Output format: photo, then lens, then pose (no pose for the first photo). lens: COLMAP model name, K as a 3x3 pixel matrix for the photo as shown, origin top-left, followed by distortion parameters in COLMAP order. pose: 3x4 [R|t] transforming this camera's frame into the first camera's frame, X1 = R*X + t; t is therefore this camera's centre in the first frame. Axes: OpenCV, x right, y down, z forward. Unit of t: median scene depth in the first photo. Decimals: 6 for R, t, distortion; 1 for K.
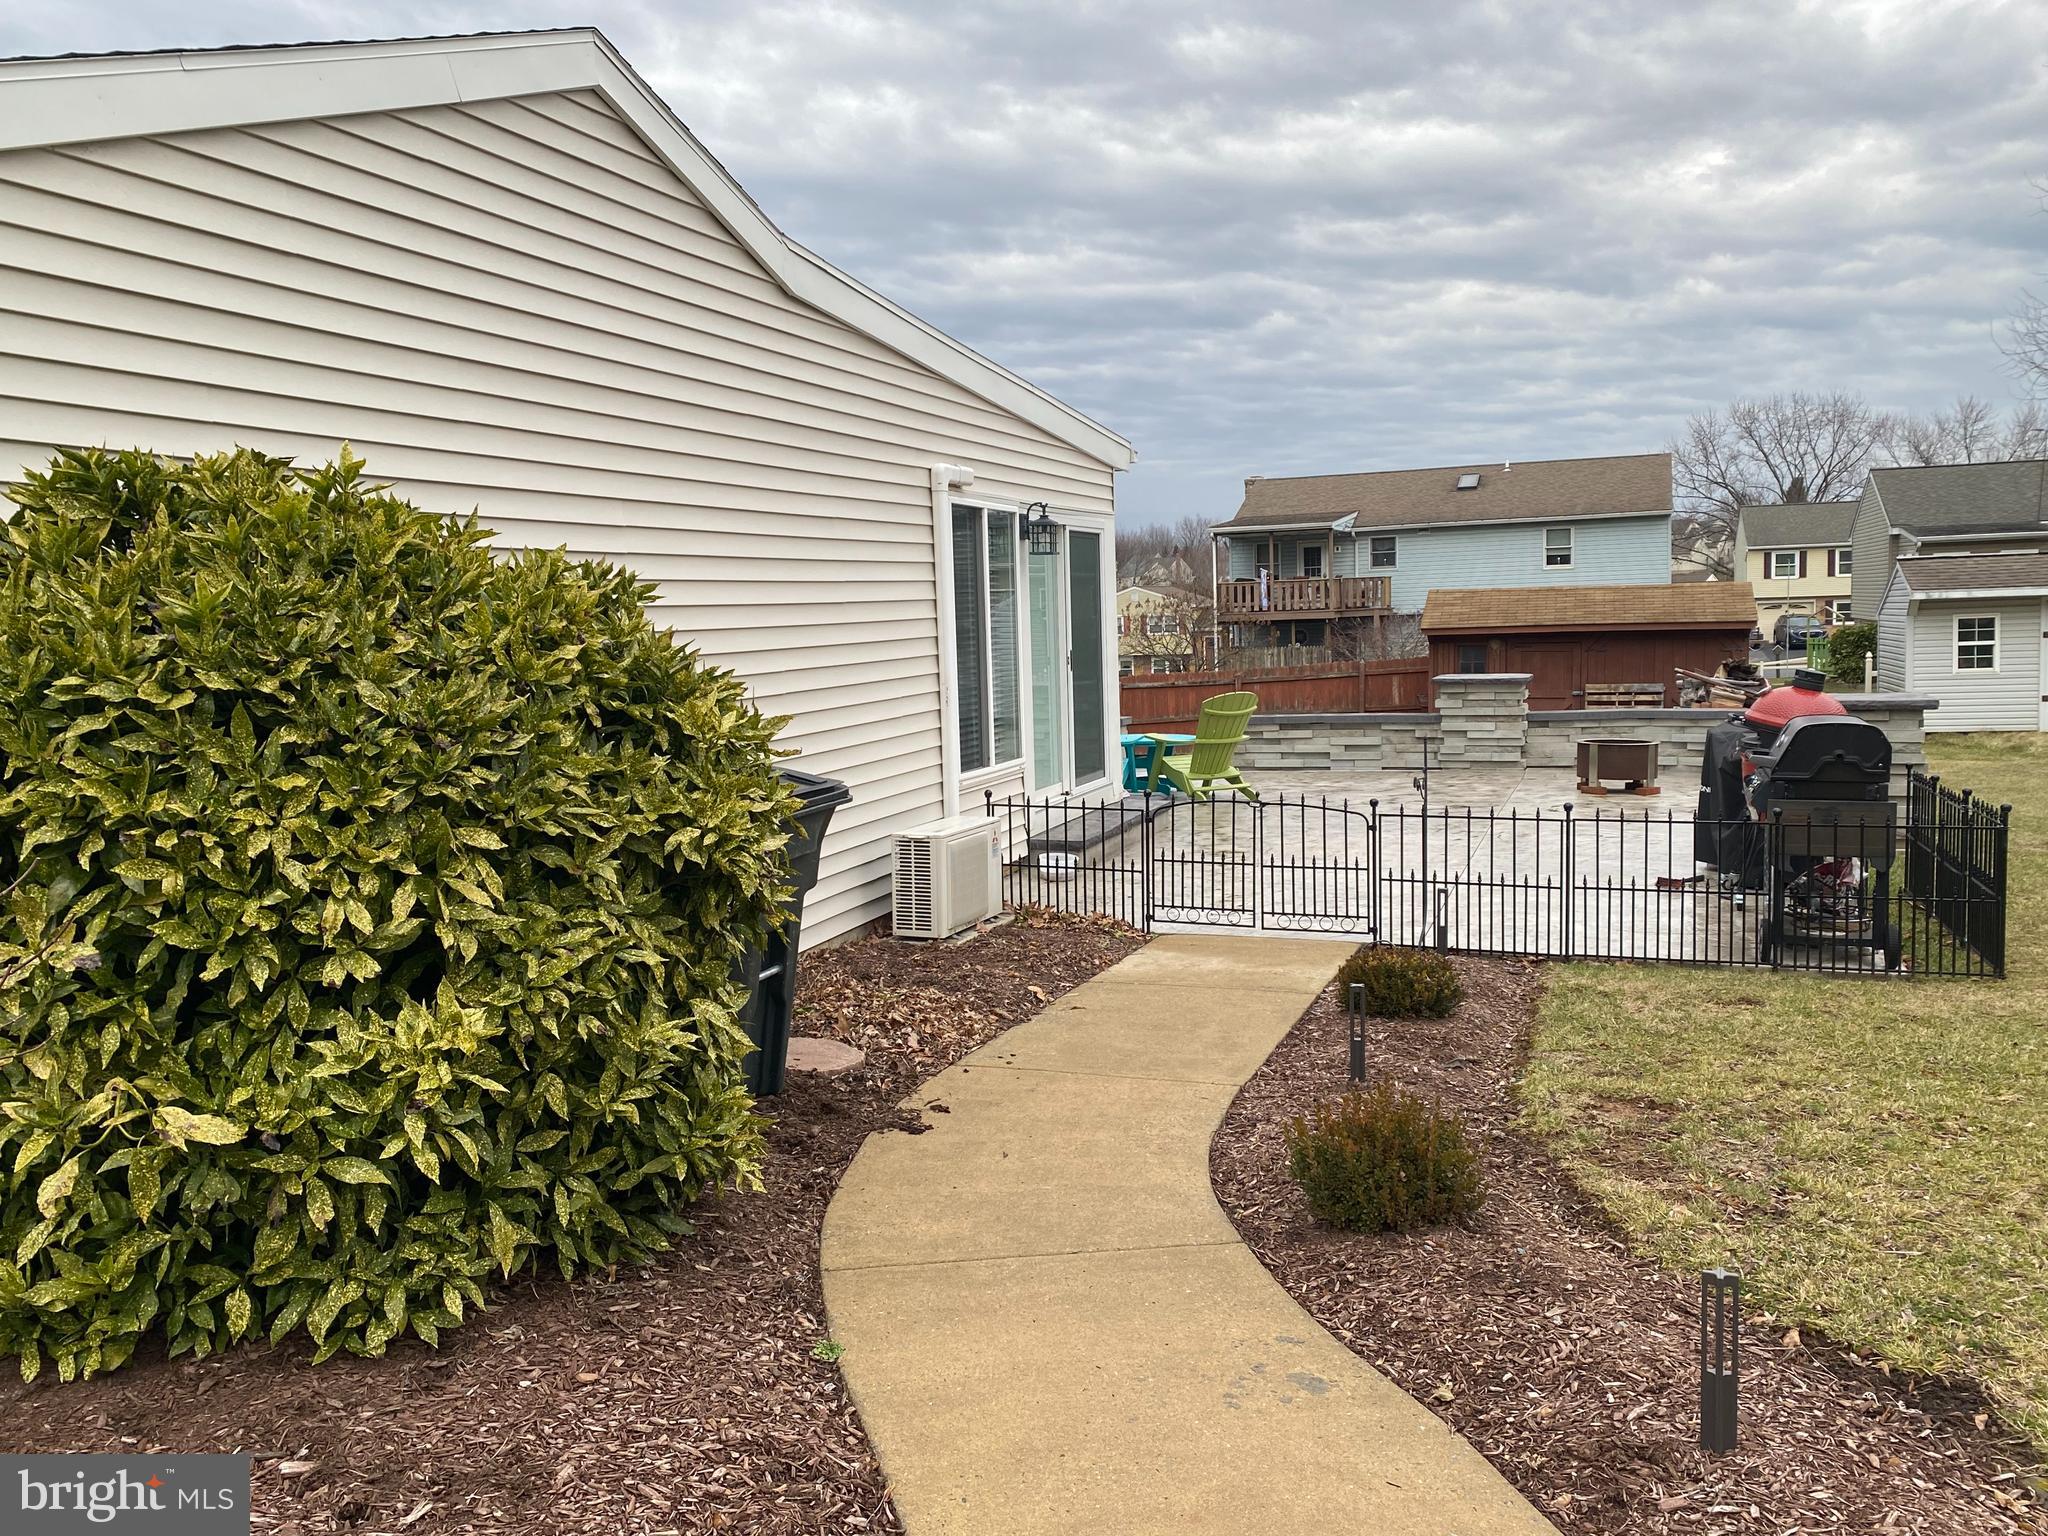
lens RADIAL K [[1644.3, 0, 987.5], [0, 1644.3, 759.8], [0, 0, 1]] dist [0.011842, -0.017382]
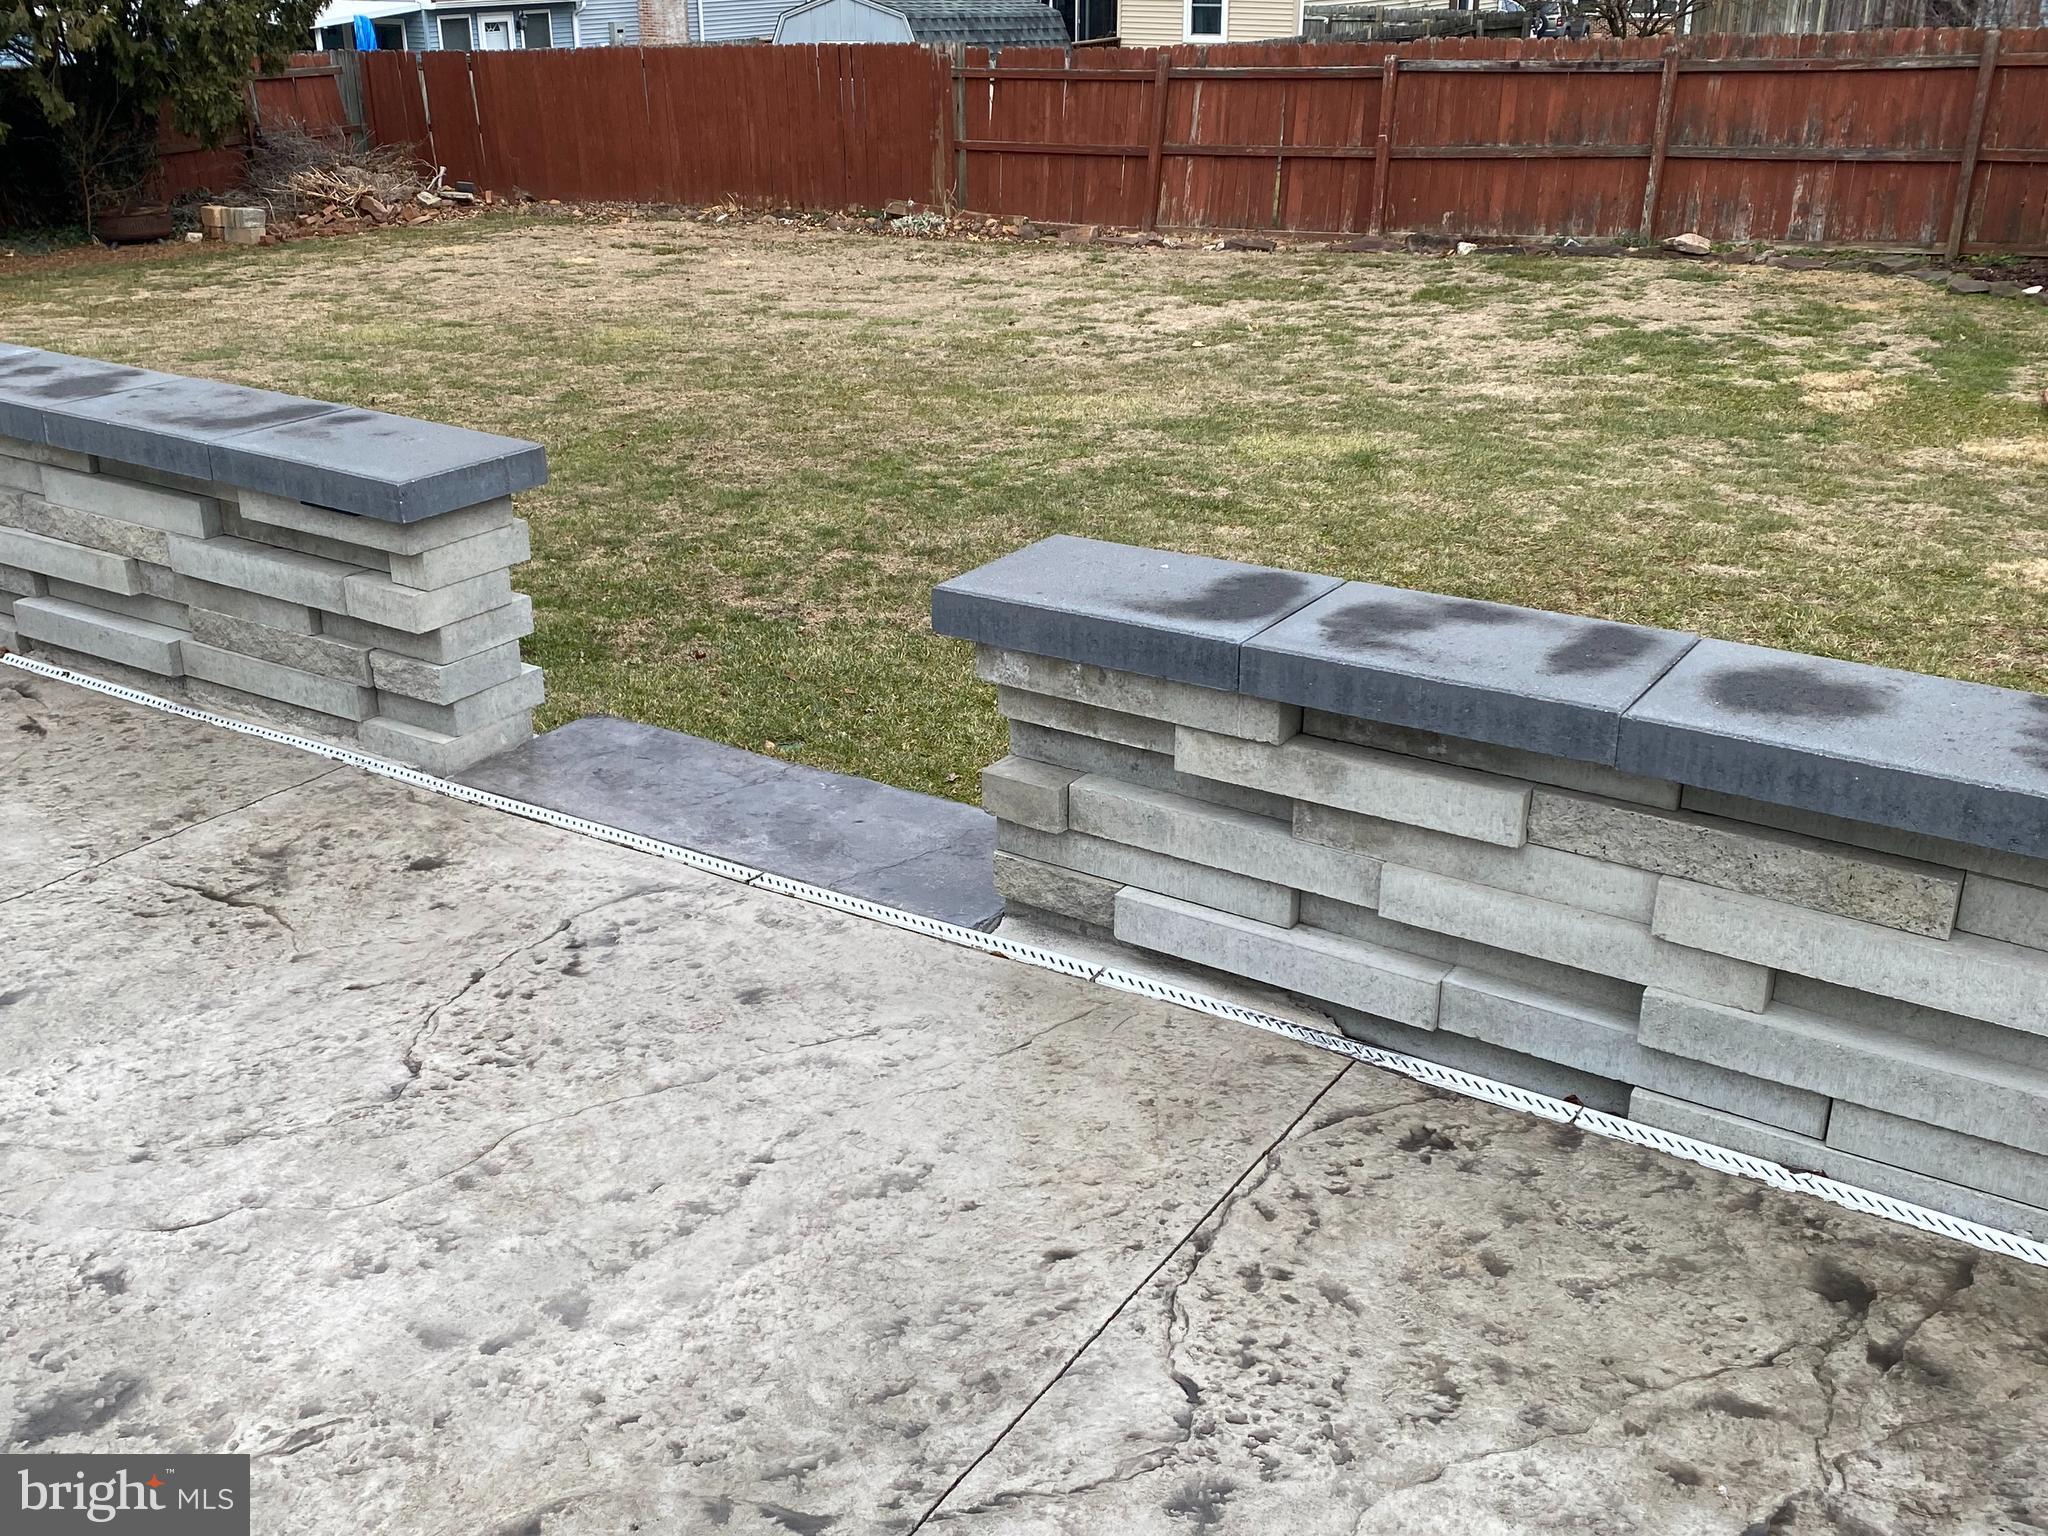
lens RADIAL K [[2007.9, 0, 1023.7], [0, 2007.9, 771.3], [0, 0, 1]] dist [0.021012, 0.000000]
pose [[0.980856, 0.104080, -0.164587, 0.303199], [-0.046922, 0.946602, 0.318971, -0.110143], [0.188997, -0.305142, 0.933364, 1.392308]]
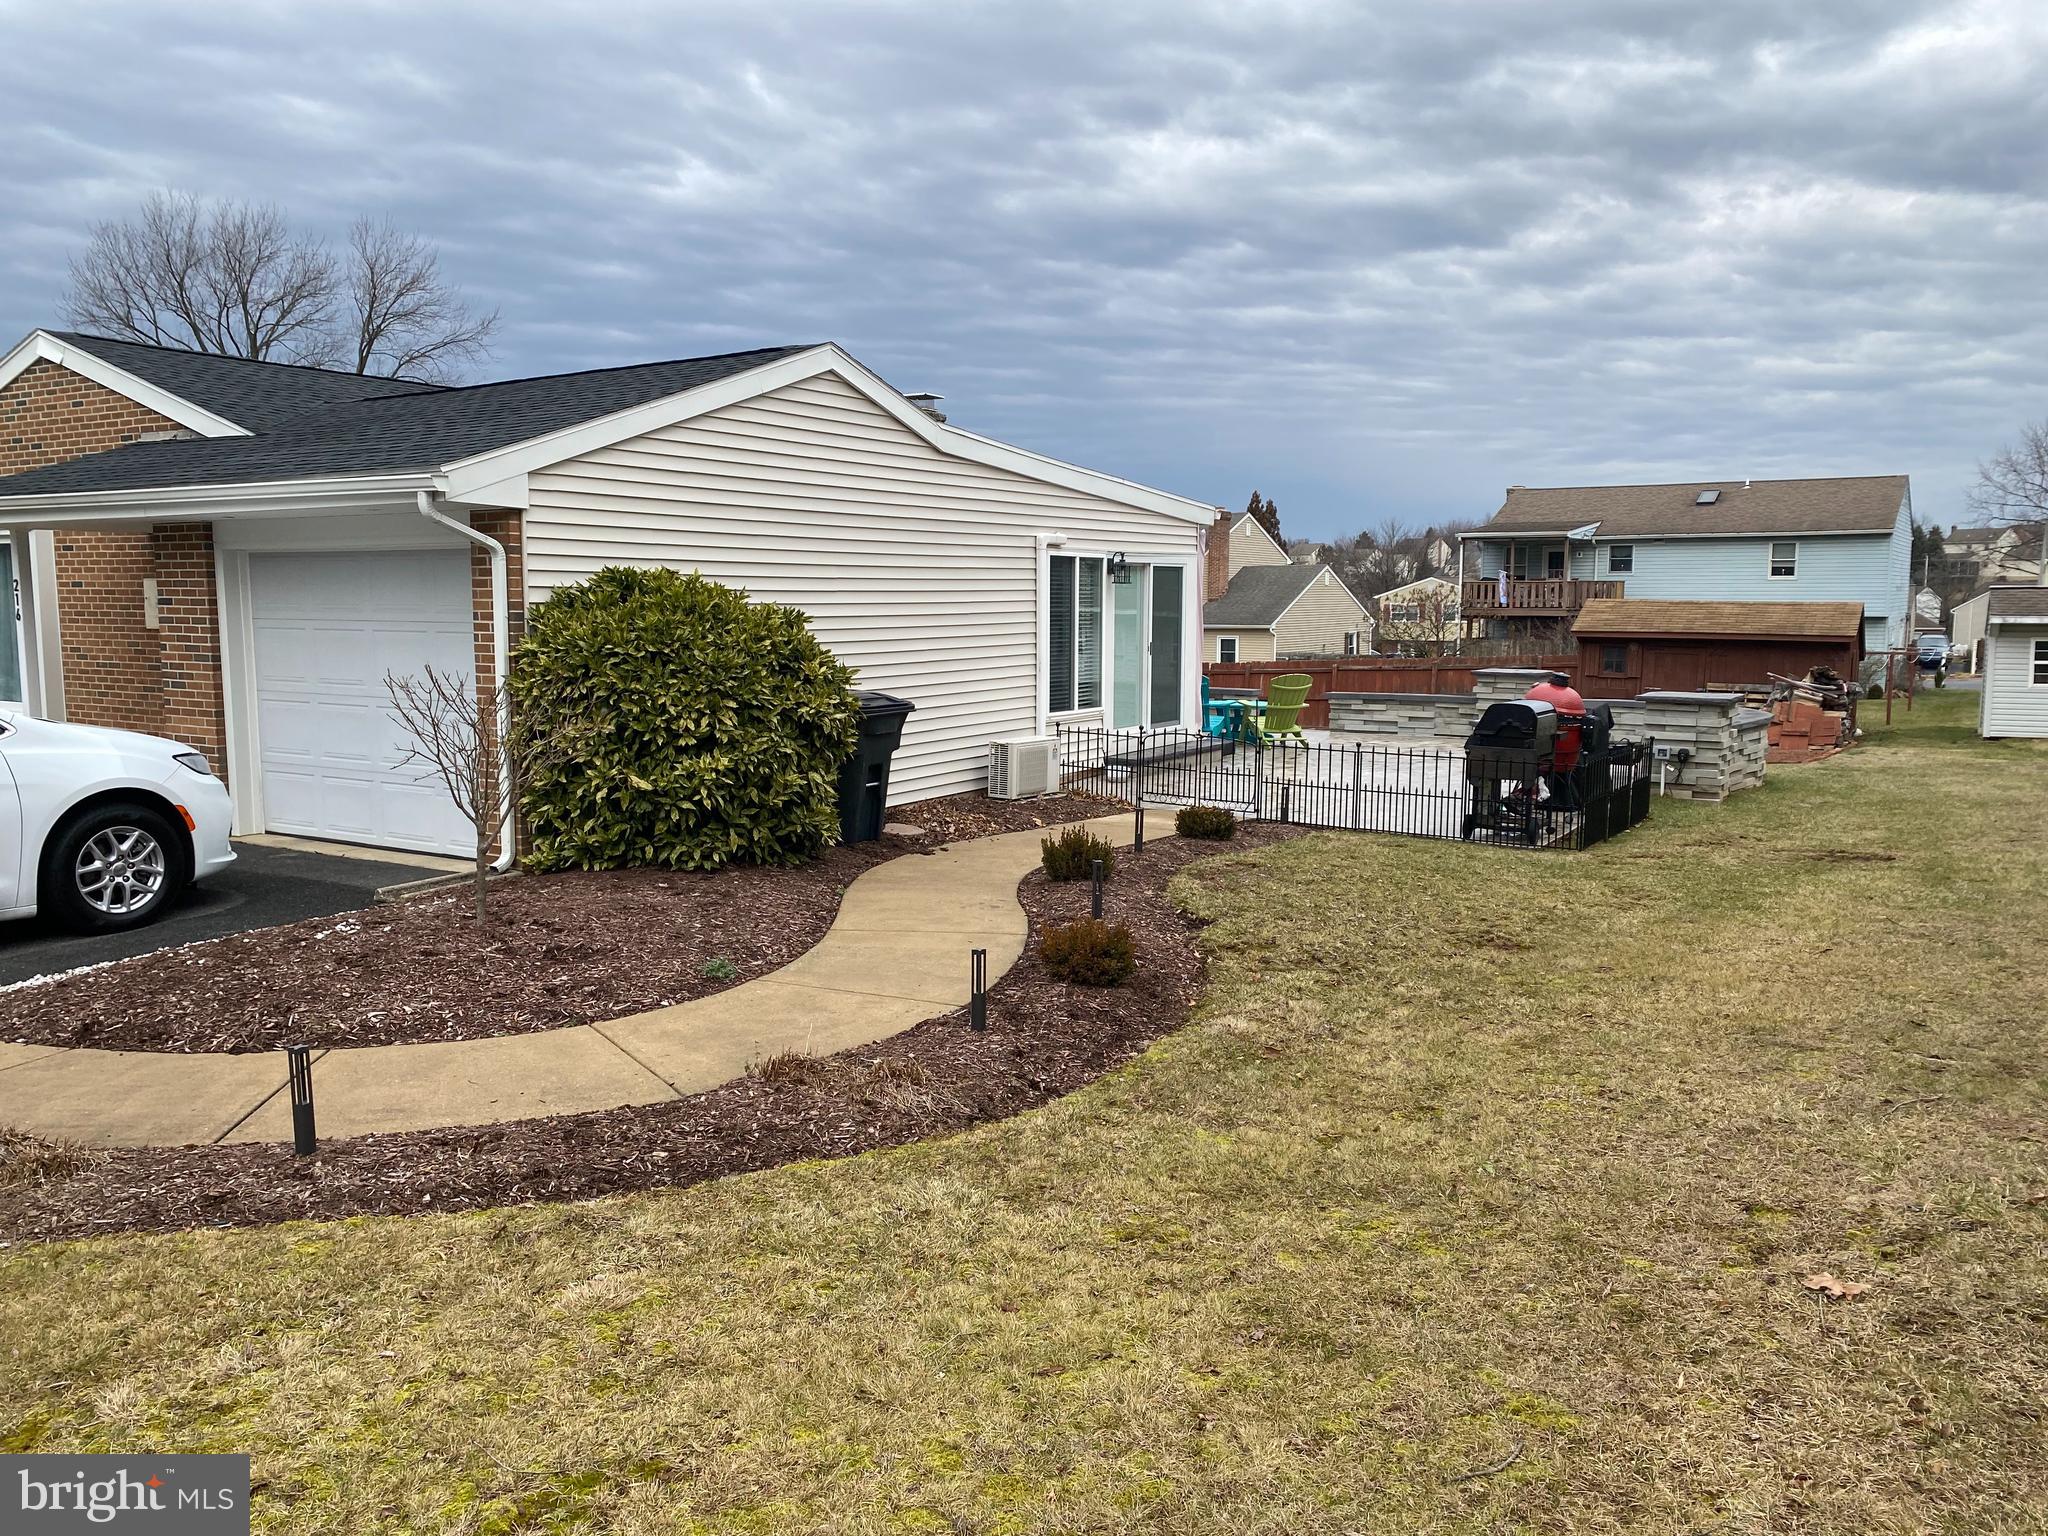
lens RADIAL K [[1525.4, 0, 1025.7], [0, 1525.4, 765.1], [0, 0, 1]] dist [0.041065, -0.021055]
pose [[0.980428, 0.057297, -0.188357, 0.238585], [-0.052402, 0.998149, 0.030872, 0.014152], [0.189777, -0.020398, 0.981615, -0.520741]]
